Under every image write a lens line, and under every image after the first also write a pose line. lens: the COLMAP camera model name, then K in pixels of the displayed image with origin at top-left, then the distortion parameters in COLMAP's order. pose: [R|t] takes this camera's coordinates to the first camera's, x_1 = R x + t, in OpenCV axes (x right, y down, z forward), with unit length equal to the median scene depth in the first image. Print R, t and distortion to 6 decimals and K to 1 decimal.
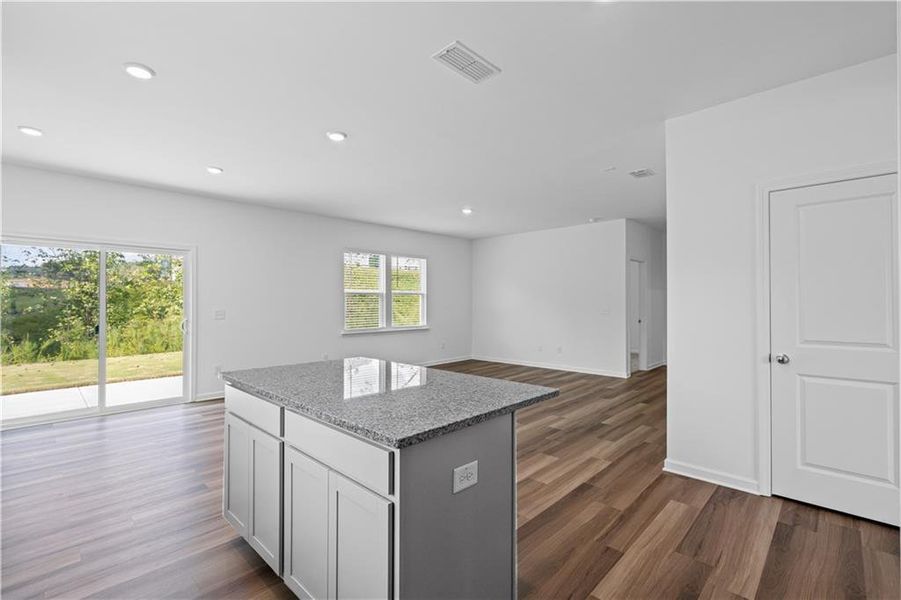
lens RADIAL K [[406.7, 0, 446.1], [0, 406.7, 296.2], [0, 0, 1]] dist [-0.004198, -0.000323]
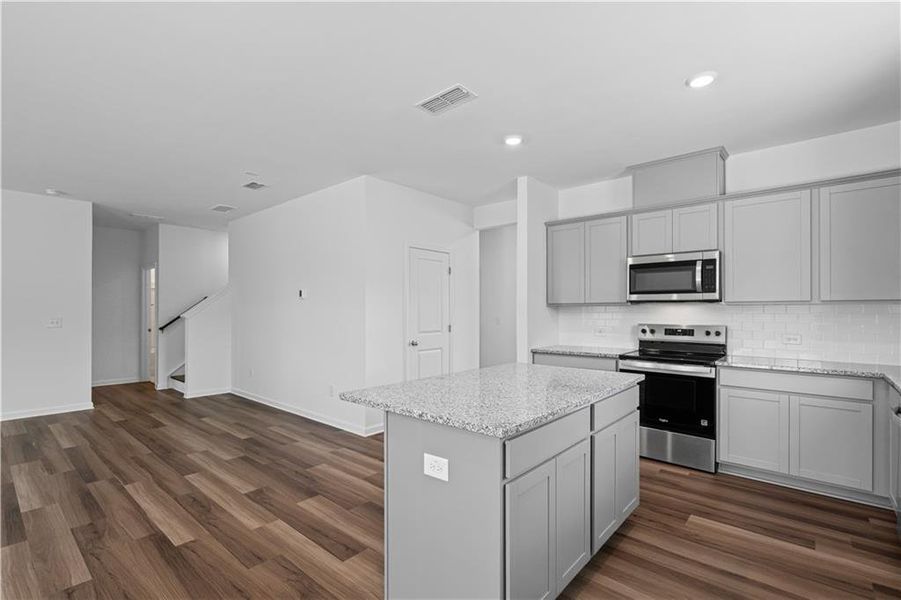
lens RADIAL K [[415.4, 0, 448.7], [0, 415.4, 306.5], [0, 0, 1]] dist [0.000694, 0.000222]
pose [[-0.060370, 0.009866, 0.998127, -0.706756], [-0.016656, 0.999802, -0.010890, 0.008162], [-0.998037, -0.017282, -0.060194, 0.677383]]
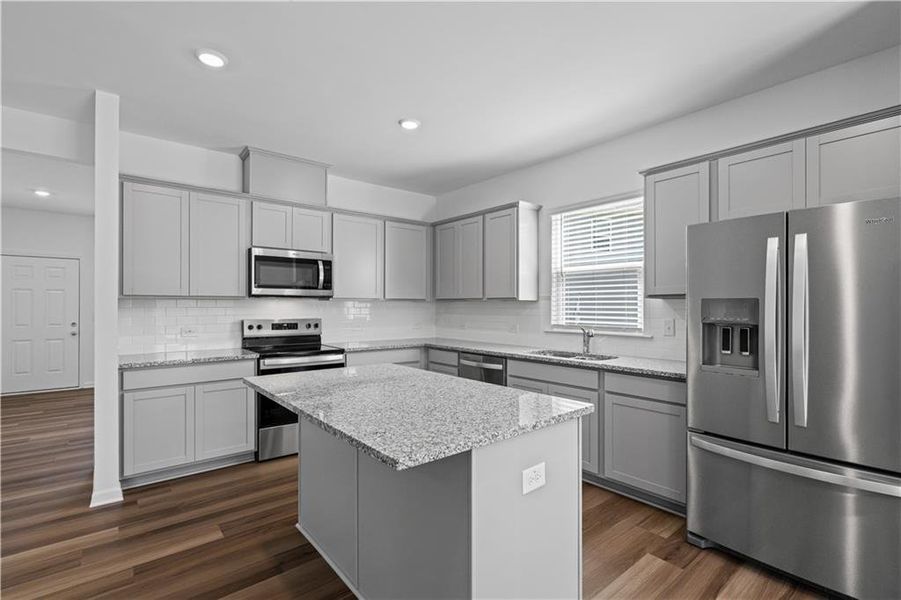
lens RADIAL K [[415.4, 0, 448.7], [0, 415.4, 306.5], [0, 0, 1]] dist [0.000694, 0.000222]
pose [[-0.994459, -0.001399, 0.105119, -0.229601], [-0.002930, 0.999892, -0.014416, 0.014321], [-0.105087, -0.014644, -0.994355, 1.067280]]
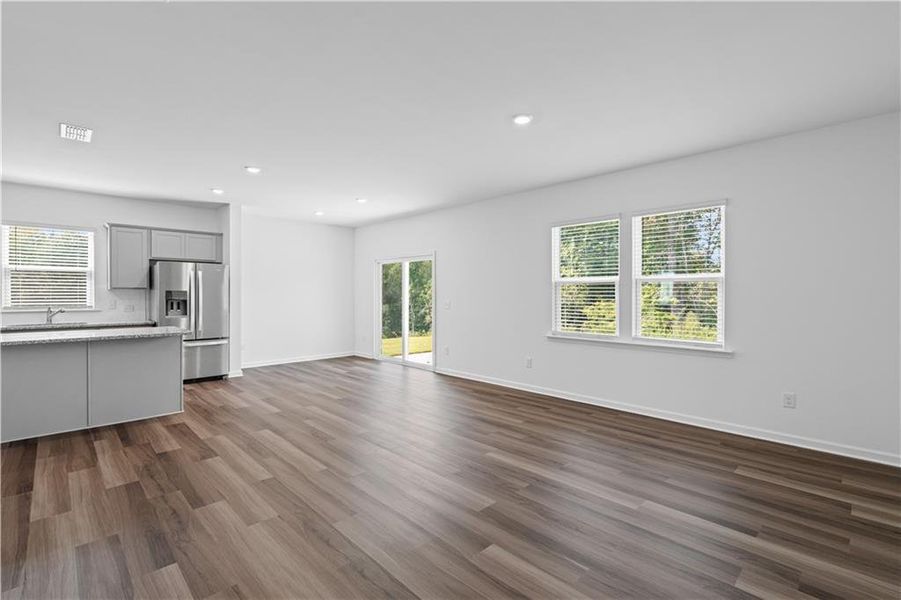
lens RADIAL K [[406.7, 0, 446.1], [0, 406.7, 296.2], [0, 0, 1]] dist [-0.004198, -0.000323]
pose [[-0.026769, 0.005766, -0.999625, 0.948912], [0.012530, 0.999907, 0.005432, 0.019775], [0.999563, -0.012380, -0.026839, 1.520931]]
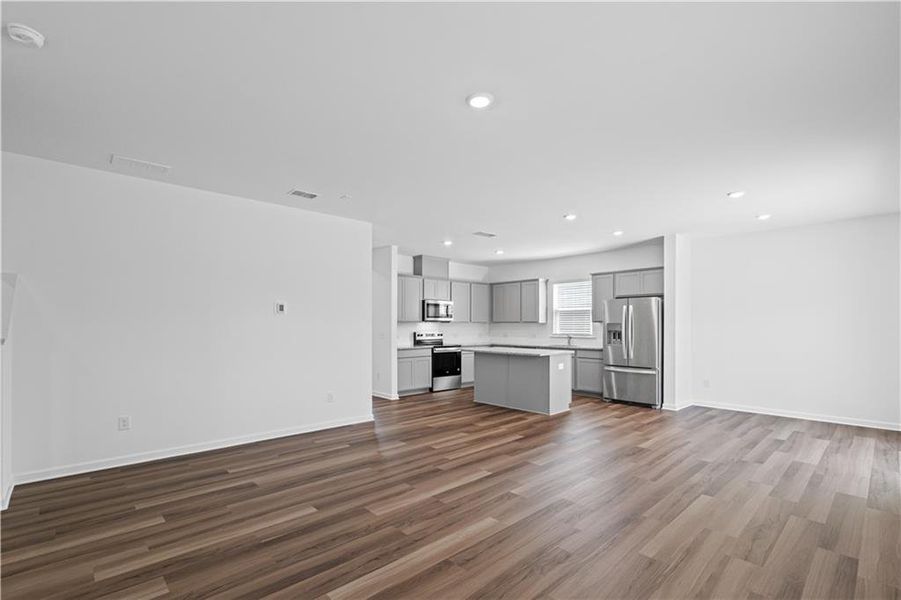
lens RADIAL K [[412.7, 0, 448.9], [0, 412.7, 326.2], [0, 0, 1]] dist [-0.000794, -0.000034]
pose [[-0.999131, 0.000621, 0.041681, 0.110030], [0.000077, 0.999915, -0.013045, 0.031991], [-0.041685, -0.013031, -0.999046, 2.331066]]
